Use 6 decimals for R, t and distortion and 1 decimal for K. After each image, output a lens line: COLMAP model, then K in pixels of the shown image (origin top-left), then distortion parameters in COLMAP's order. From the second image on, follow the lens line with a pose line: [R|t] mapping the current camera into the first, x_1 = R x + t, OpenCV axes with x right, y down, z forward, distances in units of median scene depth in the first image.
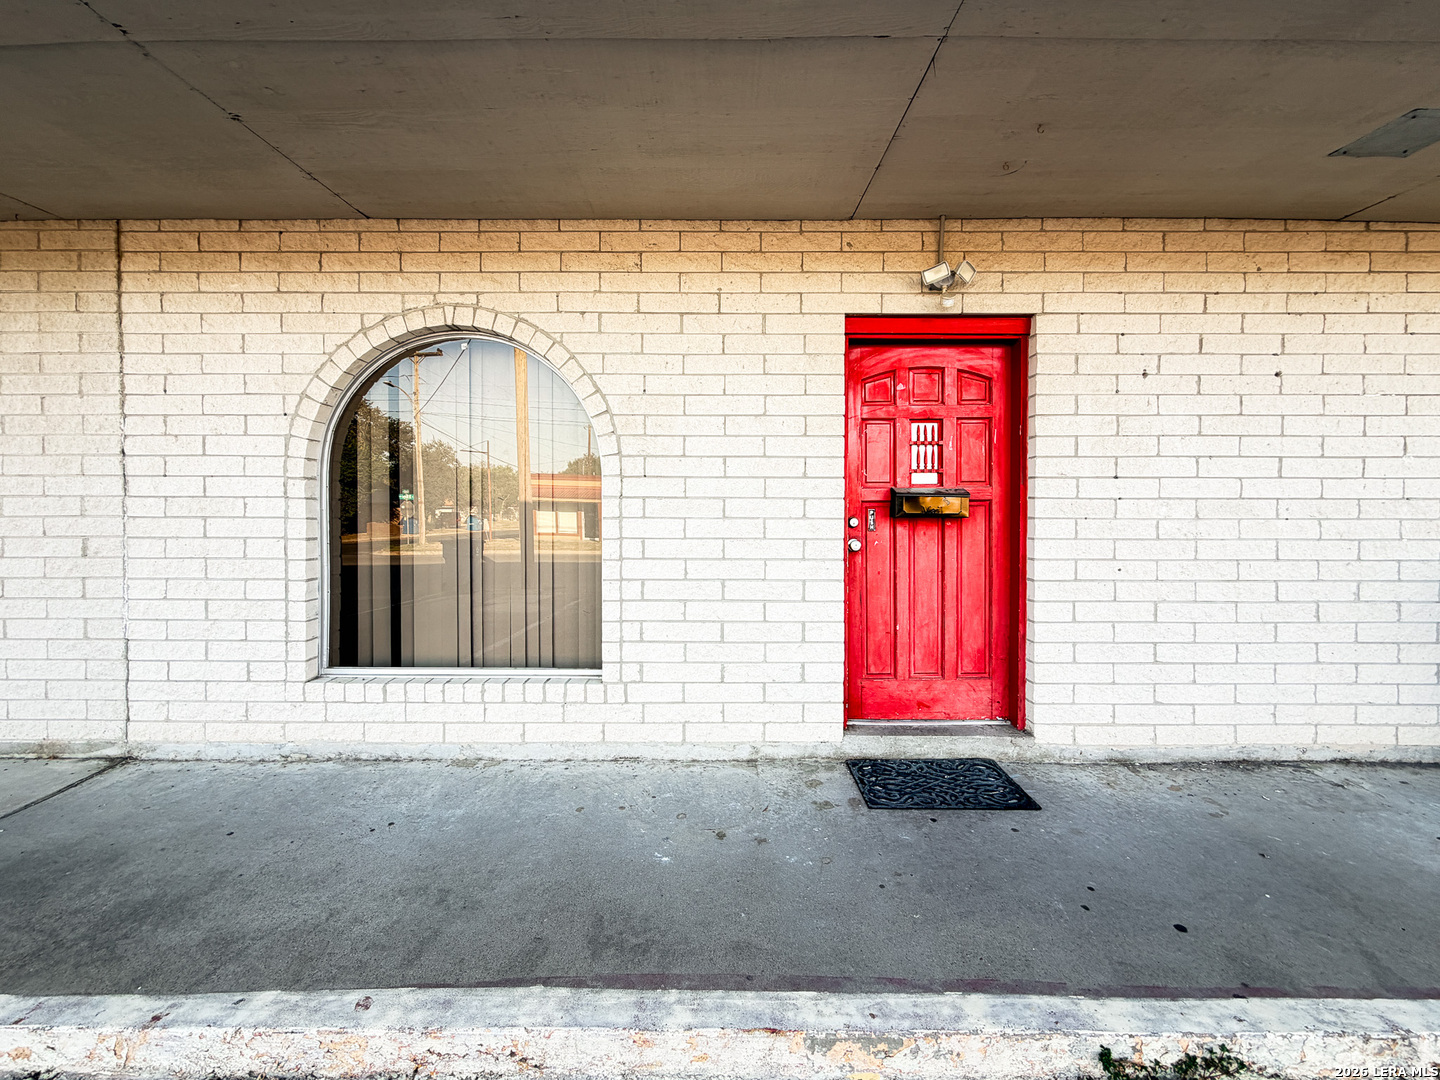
lens RADIAL K [[505.9, 0, 743.9], [0, 505.9, 517.7], [0, 0, 1]] dist [-0.015867, -0.000055]
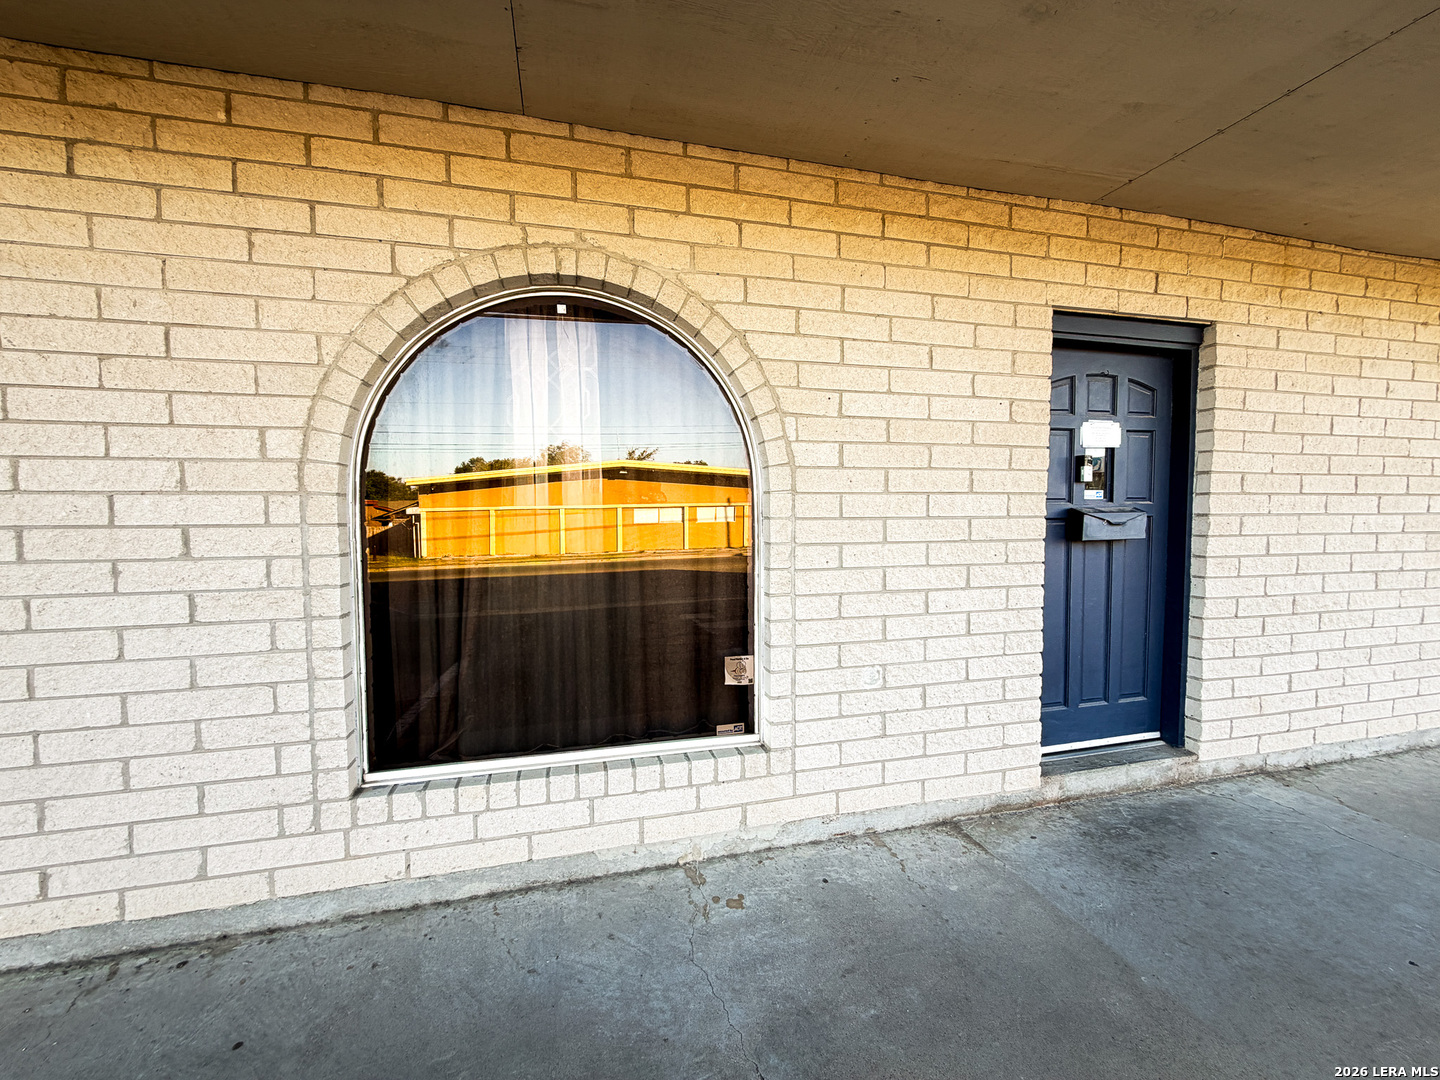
lens RADIAL K [[569.4, 0, 725.6], [0, 569.4, 544.4], [0, 0, 1]] dist [0.002493, -0.000919]
pose [[0.971297, -0.019018, 0.237107, -0.570450], [0.003849, 0.997925, 0.064272, -0.061337], [-0.237838, -0.061515, 0.969355, 0.152483]]
